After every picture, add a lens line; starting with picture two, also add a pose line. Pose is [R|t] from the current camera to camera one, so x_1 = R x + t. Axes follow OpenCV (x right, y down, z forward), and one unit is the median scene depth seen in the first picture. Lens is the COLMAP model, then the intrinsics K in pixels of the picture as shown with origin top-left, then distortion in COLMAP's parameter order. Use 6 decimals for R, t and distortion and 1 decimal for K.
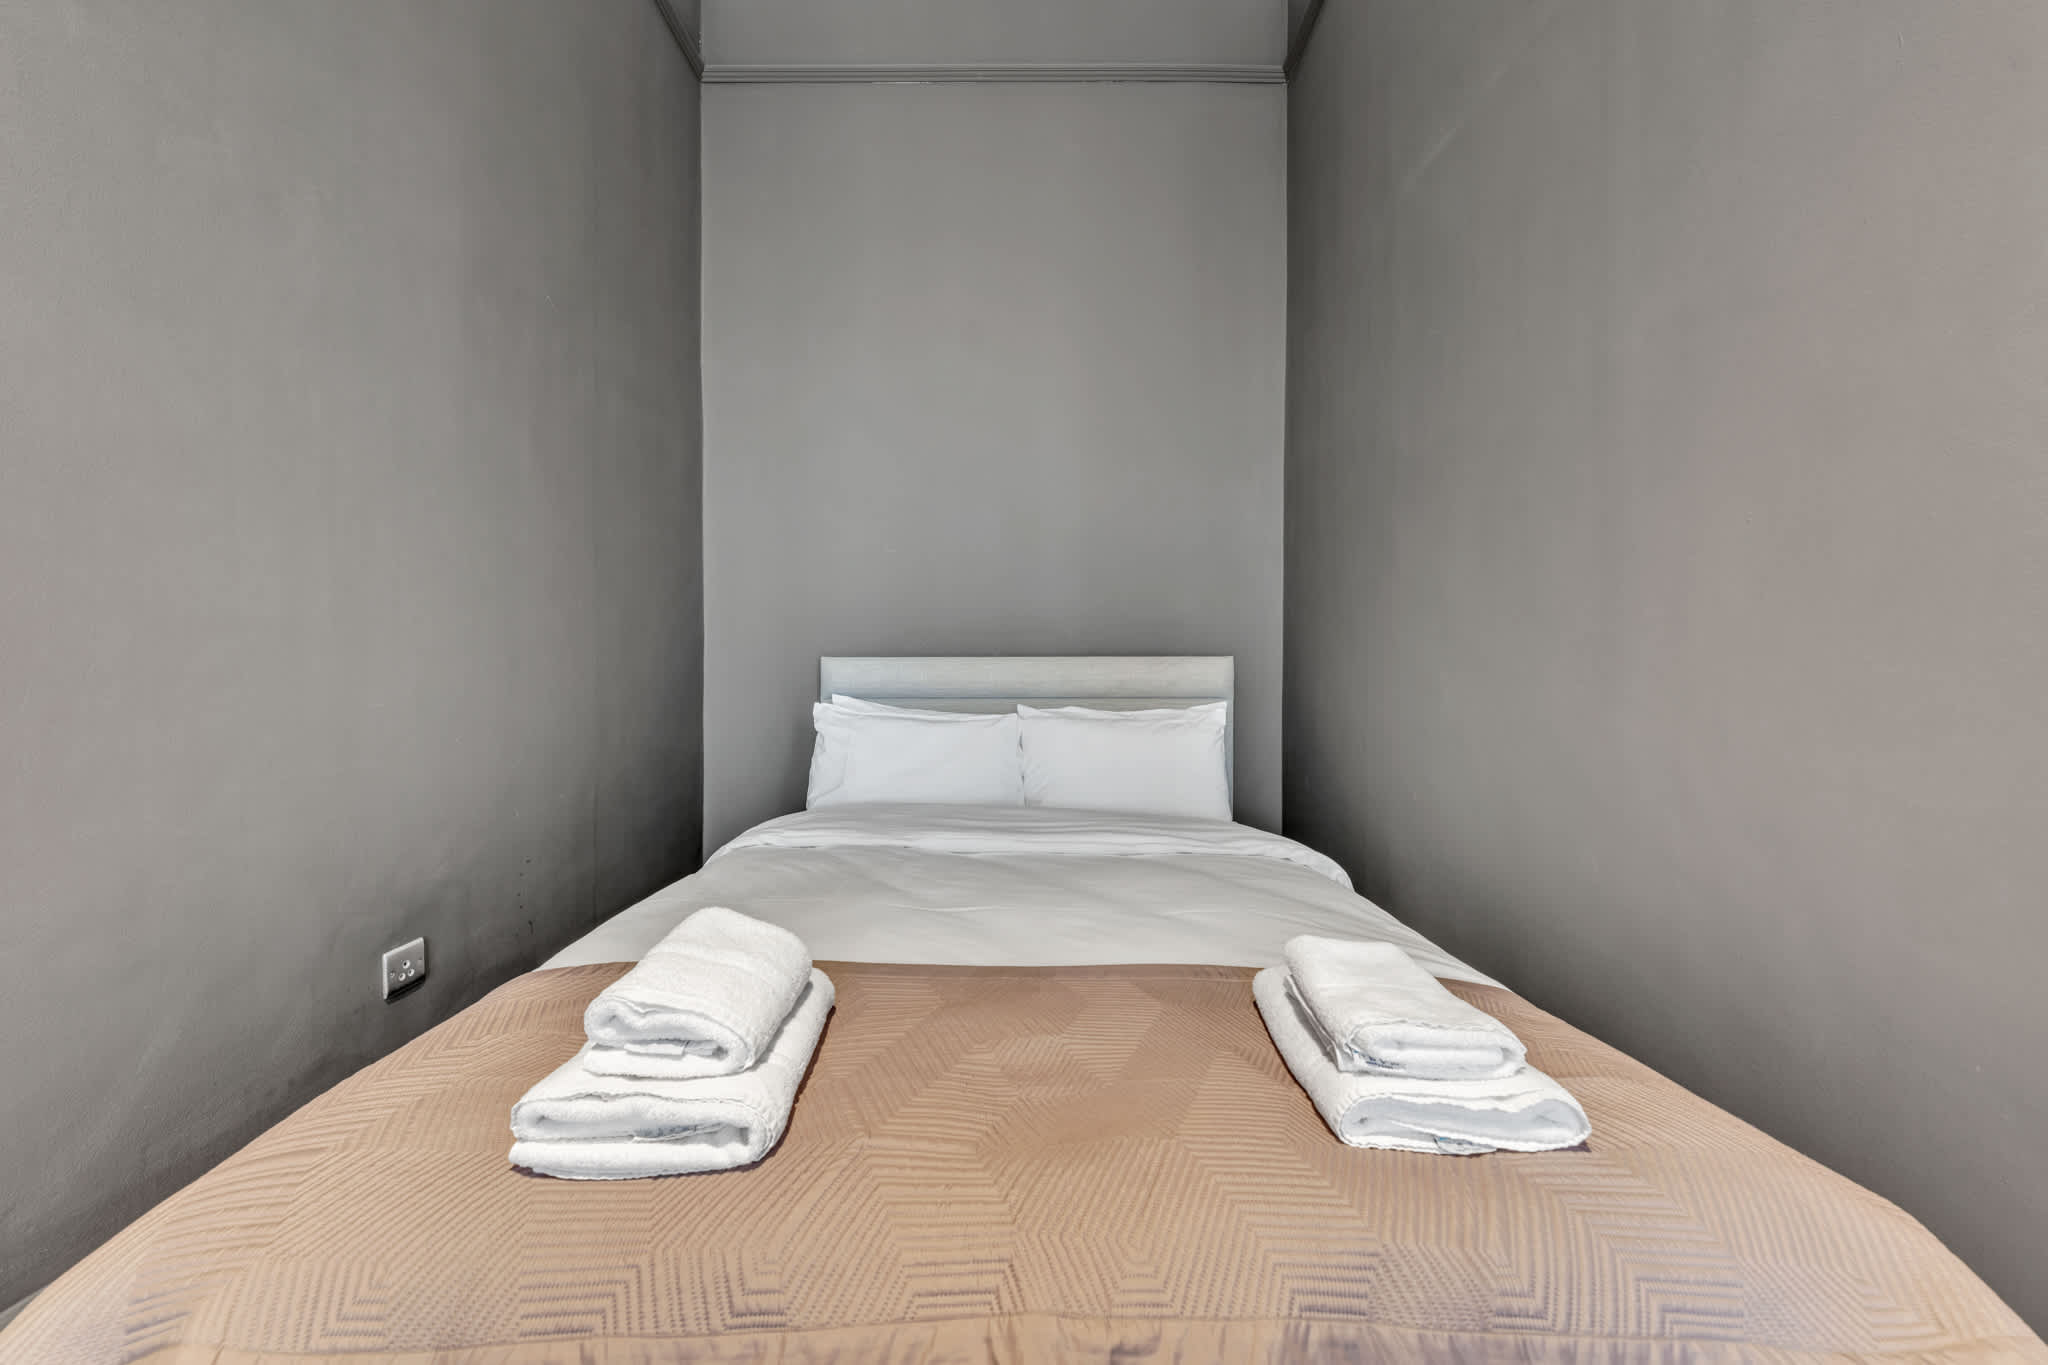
lens RADIAL K [[797.9, 0, 1019.5], [0, 797.9, 675.0], [0, 0, 1]] dist [-0.001299, -0.000095]
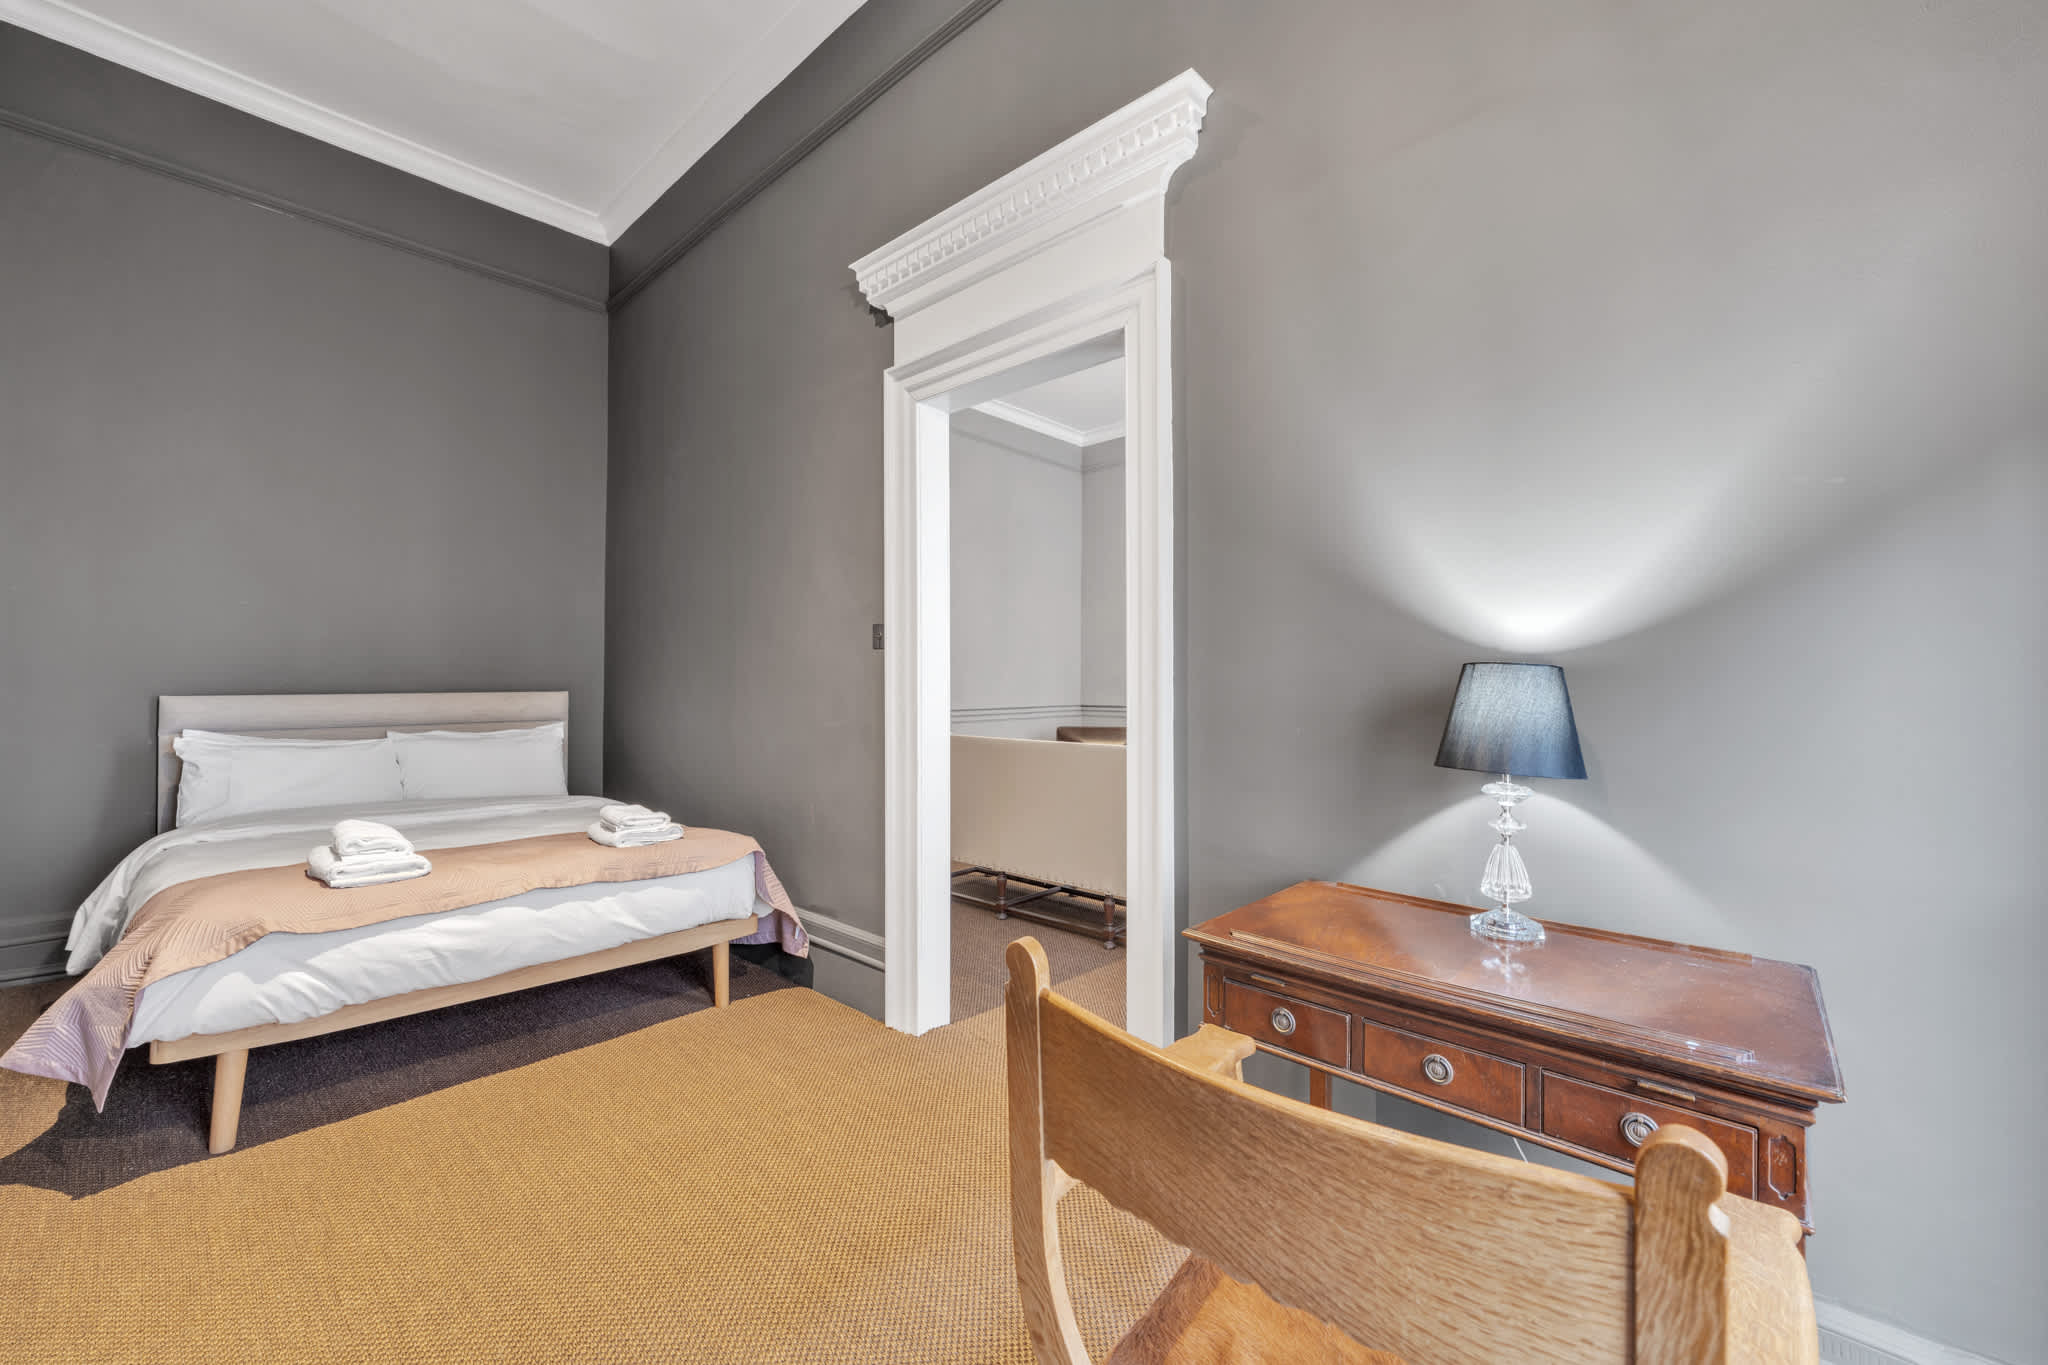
lens RADIAL K [[797.9, 0, 1020.5], [0, 797.9, 678.4], [0, 0, 1]] dist [-0.001299, -0.000095]
pose [[0.701967, 0.000776, 0.712209, -0.205319], [0.006556, 0.999950, -0.007551, -0.032558], [-0.712179, 0.009970, 0.701927, -0.659998]]
